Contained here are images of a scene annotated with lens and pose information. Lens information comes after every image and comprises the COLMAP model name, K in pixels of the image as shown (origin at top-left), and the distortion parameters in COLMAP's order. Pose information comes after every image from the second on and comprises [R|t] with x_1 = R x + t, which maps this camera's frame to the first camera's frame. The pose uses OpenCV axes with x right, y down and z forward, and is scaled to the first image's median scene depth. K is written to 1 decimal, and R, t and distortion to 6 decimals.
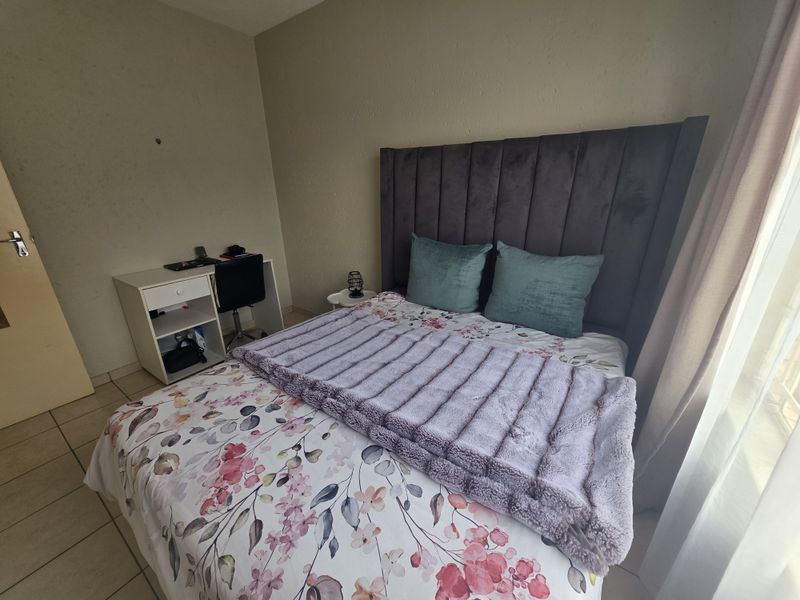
lens RADIAL K [[319.2, 0, 394.9], [0, 319.2, 297.4], [0, 0, 1]] dist [-0.000168, -0.000162]
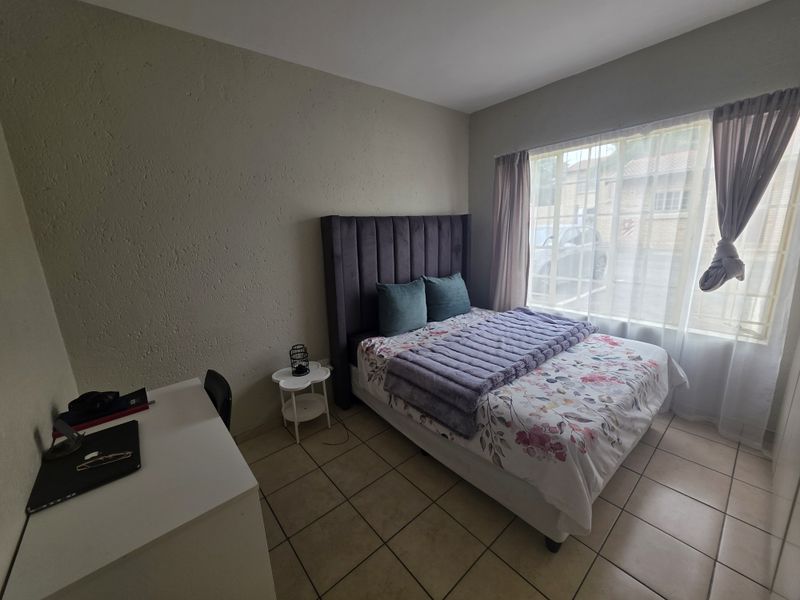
lens RADIAL K [[319.2, 0, 394.9], [0, 319.2, 297.4], [0, 0, 1]] dist [-0.000168, -0.000162]
pose [[0.251689, -0.198539, 0.947225, -2.095961], [0.362735, 0.926740, 0.097862, -0.467612], [-0.897260, 0.318961, 0.305267, 1.098820]]
